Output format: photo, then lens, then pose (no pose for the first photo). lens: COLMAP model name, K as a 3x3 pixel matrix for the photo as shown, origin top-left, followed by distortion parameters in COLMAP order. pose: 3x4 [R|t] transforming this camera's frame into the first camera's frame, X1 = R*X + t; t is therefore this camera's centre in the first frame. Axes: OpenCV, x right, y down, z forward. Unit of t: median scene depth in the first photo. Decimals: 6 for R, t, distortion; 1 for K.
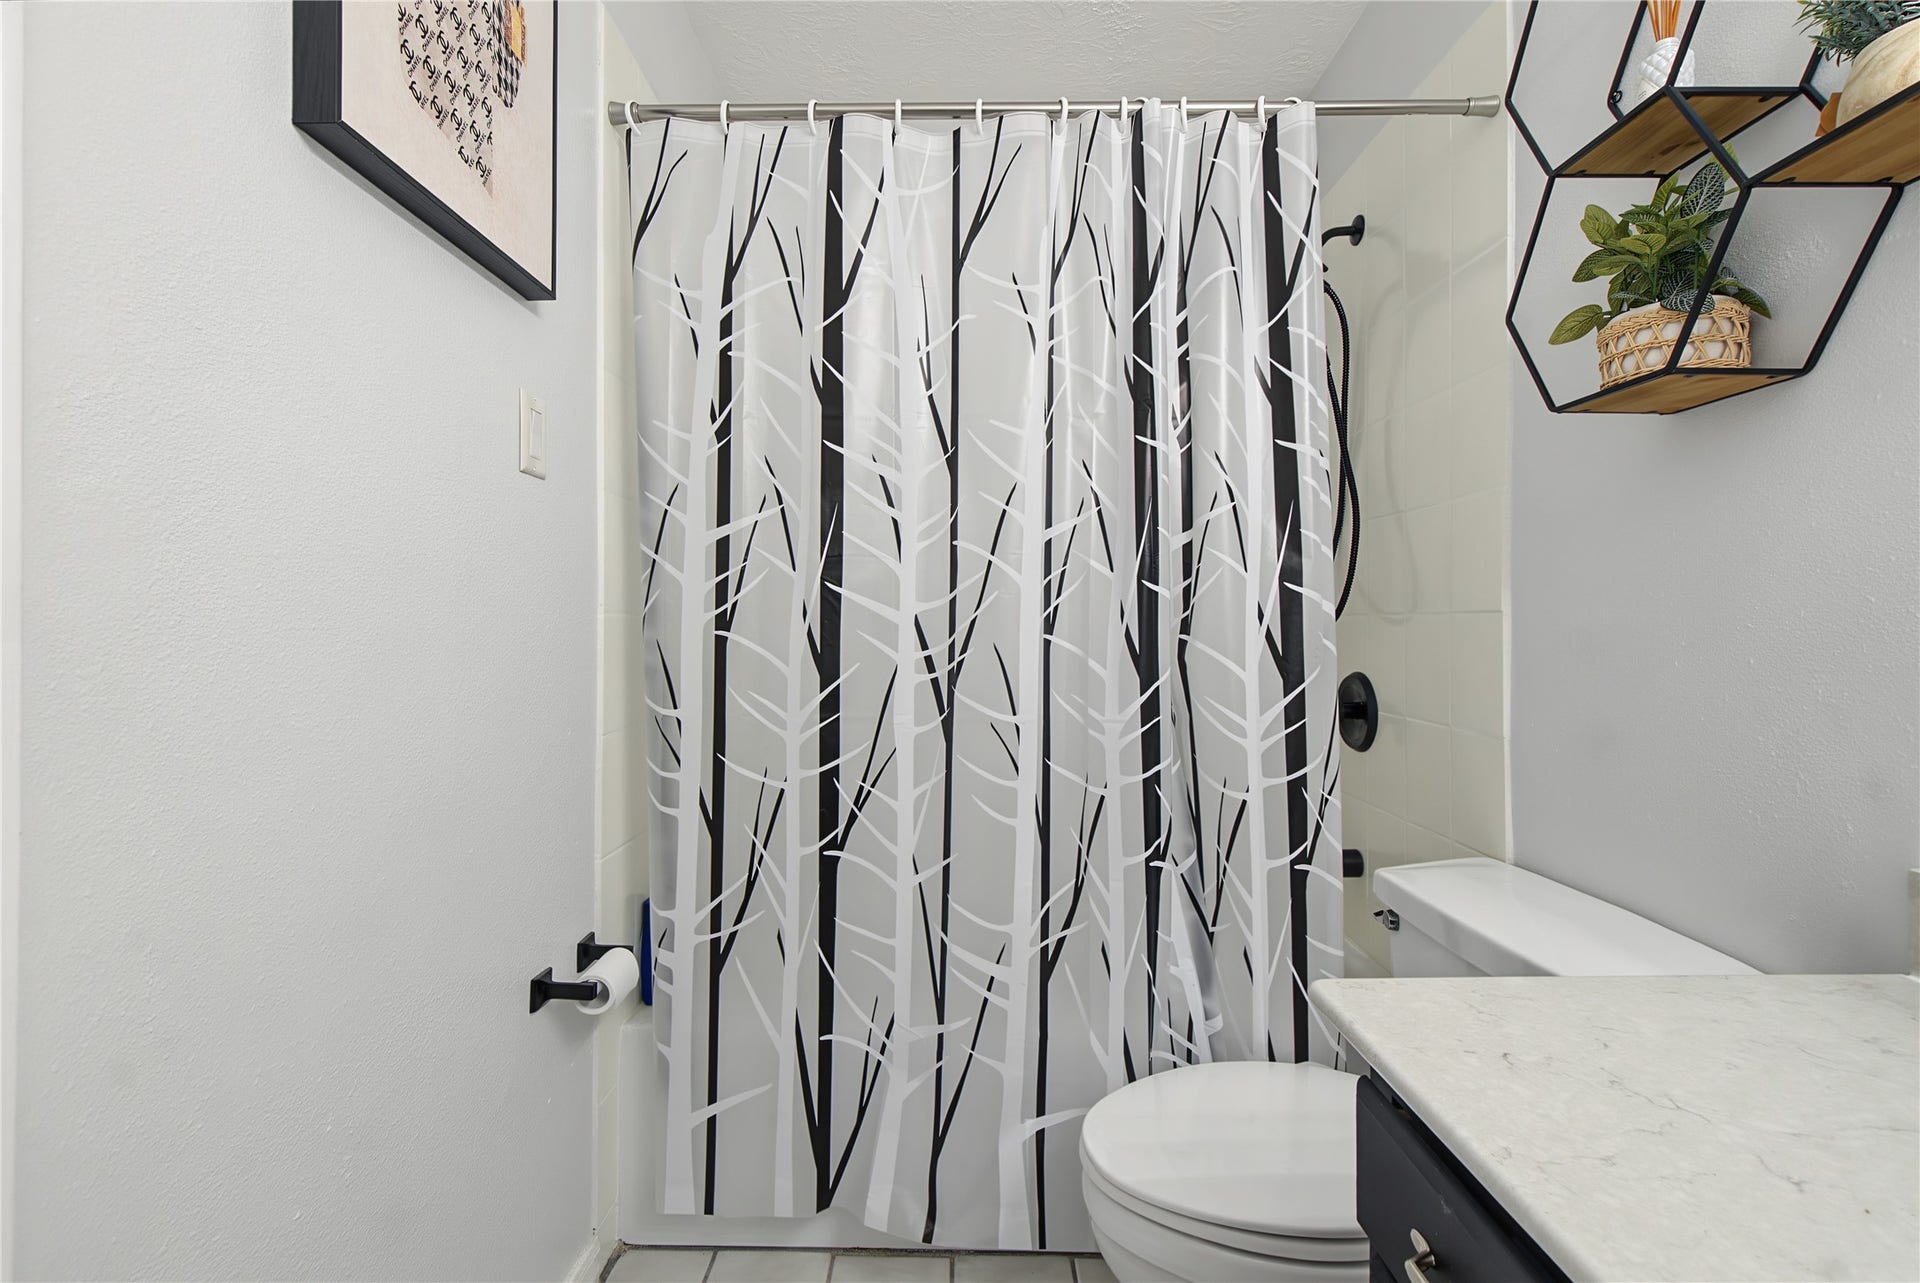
lens RADIAL K [[840.1, 0, 953.0], [0, 840.1, 630.1], [0, 0, 1]] dist [-0.014481, 0.004483]
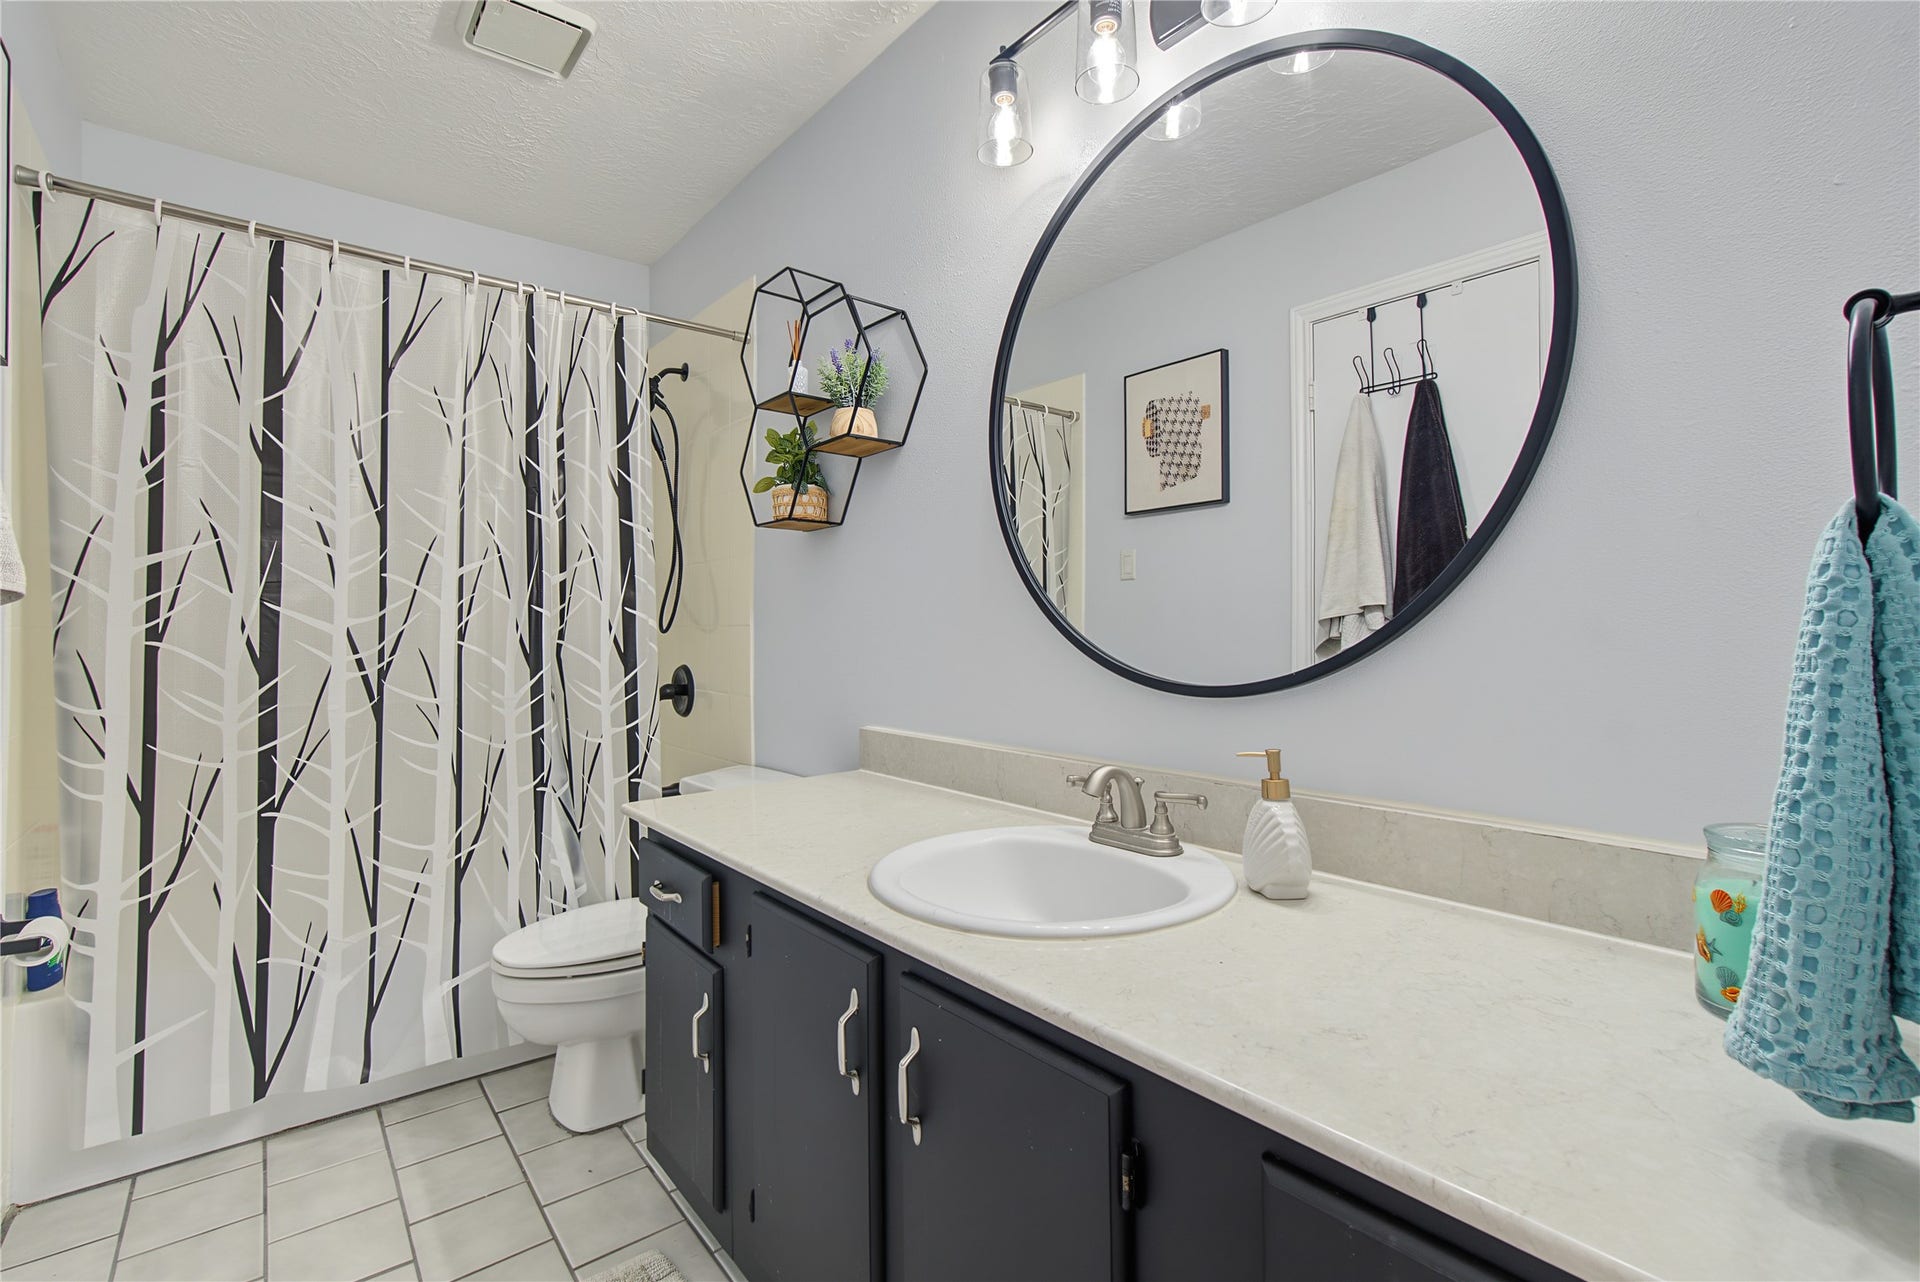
lens RADIAL K [[840.1, 0, 940.2], [0, 840.1, 612.1], [0, 0, 1]] dist [-0.014481, 0.004483]
pose [[0.773680, 0.009993, 0.633497, -0.160249], [0.010831, 0.999521, -0.028995, 0.005578], [-0.633484, 0.029294, 0.773201, -0.633592]]
